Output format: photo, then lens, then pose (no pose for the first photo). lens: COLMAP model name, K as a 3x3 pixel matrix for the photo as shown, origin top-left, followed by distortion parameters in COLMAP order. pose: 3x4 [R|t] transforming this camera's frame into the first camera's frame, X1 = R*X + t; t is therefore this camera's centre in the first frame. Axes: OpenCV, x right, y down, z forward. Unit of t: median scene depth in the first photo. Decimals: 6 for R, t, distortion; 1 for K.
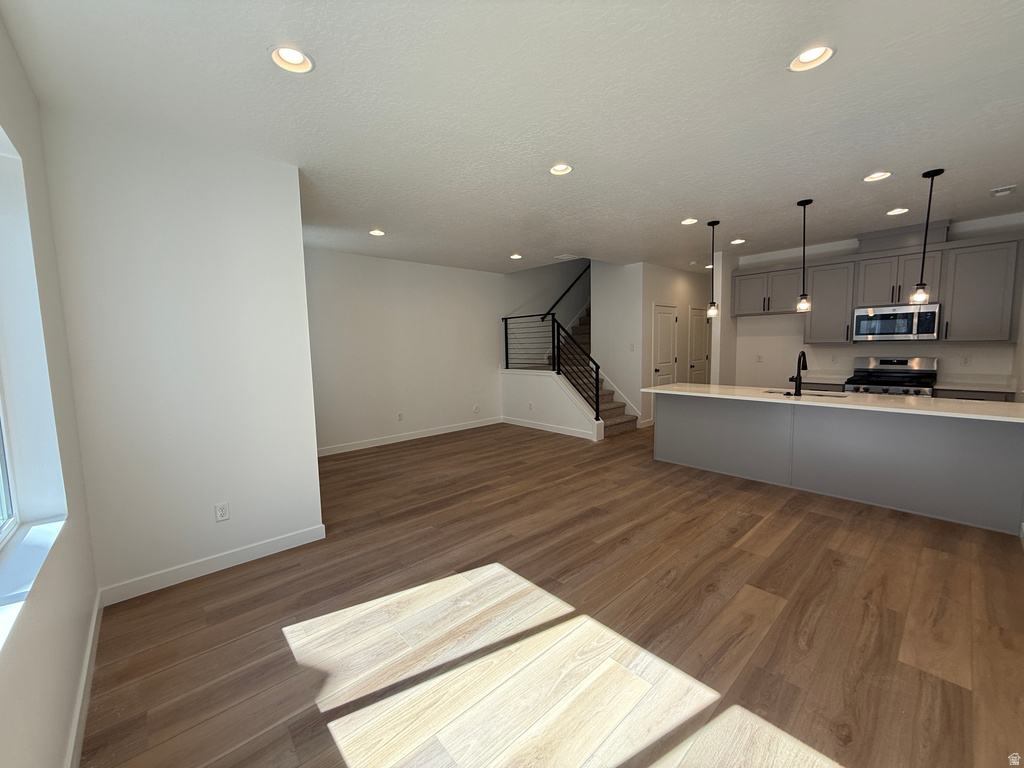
lens RADIAL K [[408.4, 0, 510.4], [0, 408.4, 383.2], [0, 0, 1]] dist [0.001262, -0.000034]
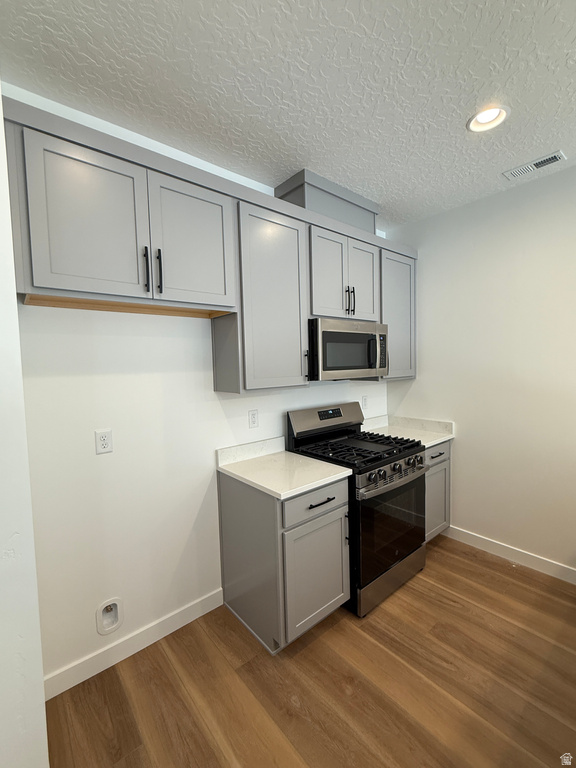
lens RADIAL K [[334.4, 0, 285.5], [0, 334.4, 382.2], [0, 0, 1]] dist [-0.003438, -0.000113]
pose [[0.037412, -0.031921, 0.998790, 0.534913], [0.121646, 0.992202, 0.027154, -0.148441], [-0.991868, 0.120483, 0.041003, 1.280150]]
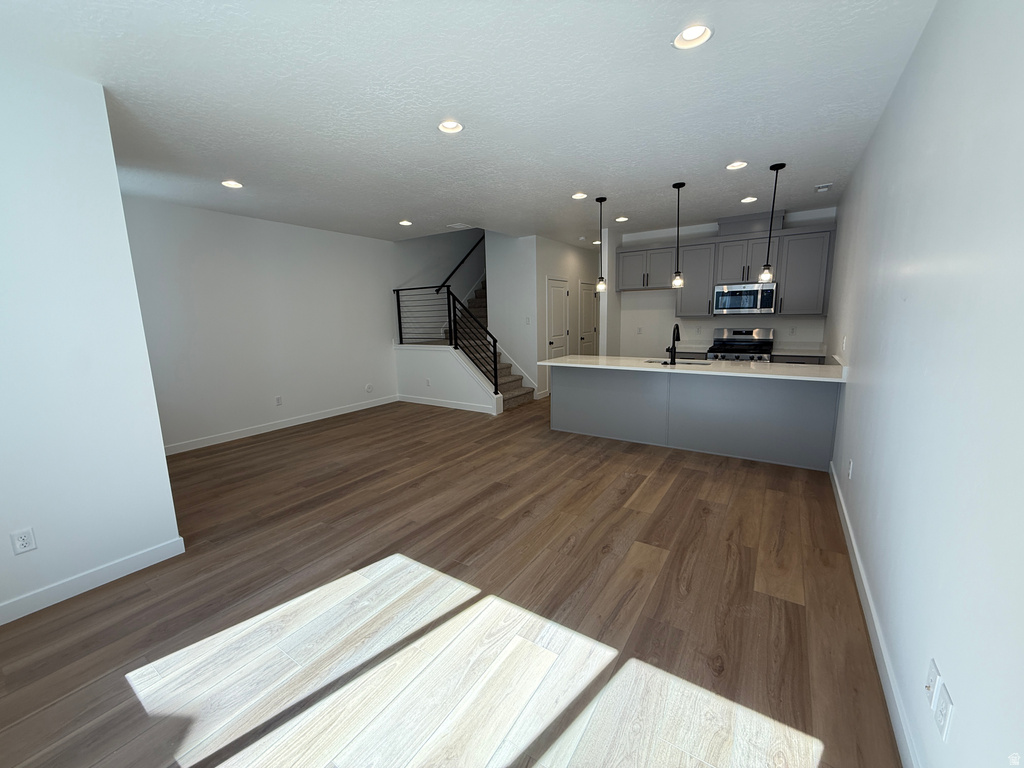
lens RADIAL K [[408.4, 0, 510.4], [0, 408.4, 383.4], [0, 0, 1]] dist [0.001262, -0.000034]
pose [[0.968893, -0.042308, 0.243837, 0.004243], [0.026110, 0.997255, 0.069286, -0.006400], [-0.246099, -0.060764, 0.967338, 0.032693]]
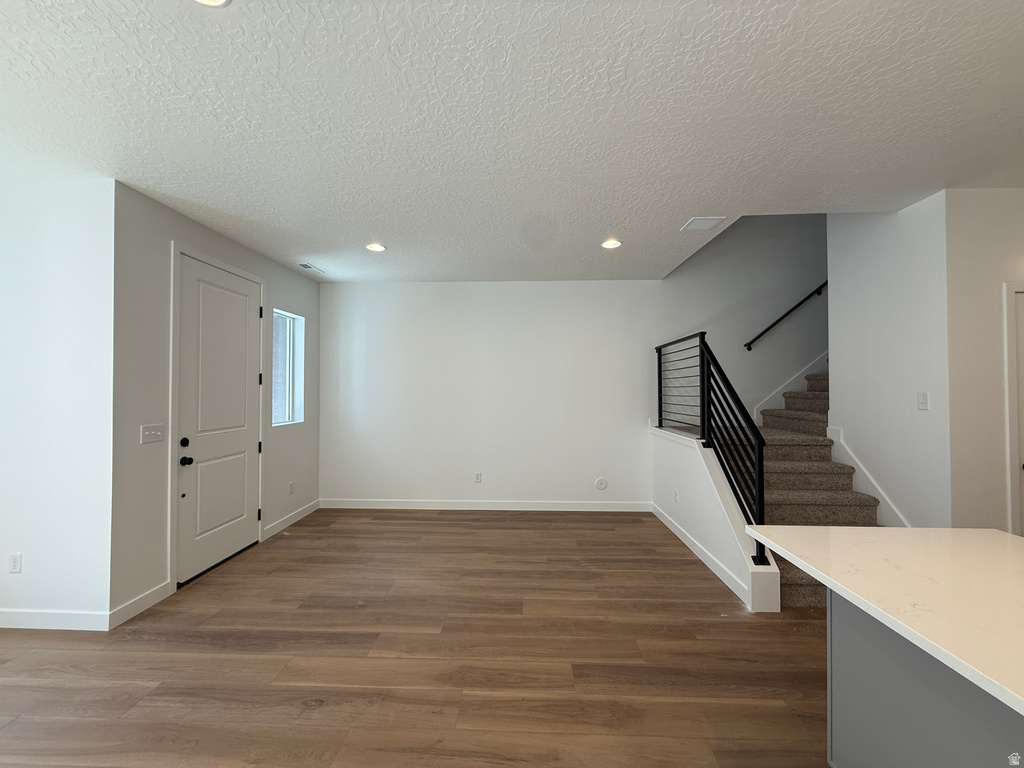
lens RADIAL K [[408.4, 0, 511.9], [0, 408.4, 383.6], [0, 0, 1]] dist [0.001262, -0.000034]
pose [[0.716005, 0.011383, -0.698003, 0.480663], [-0.080459, 0.994550, -0.066314, -0.075647], [0.693443, 0.103642, 0.713018, 0.705784]]
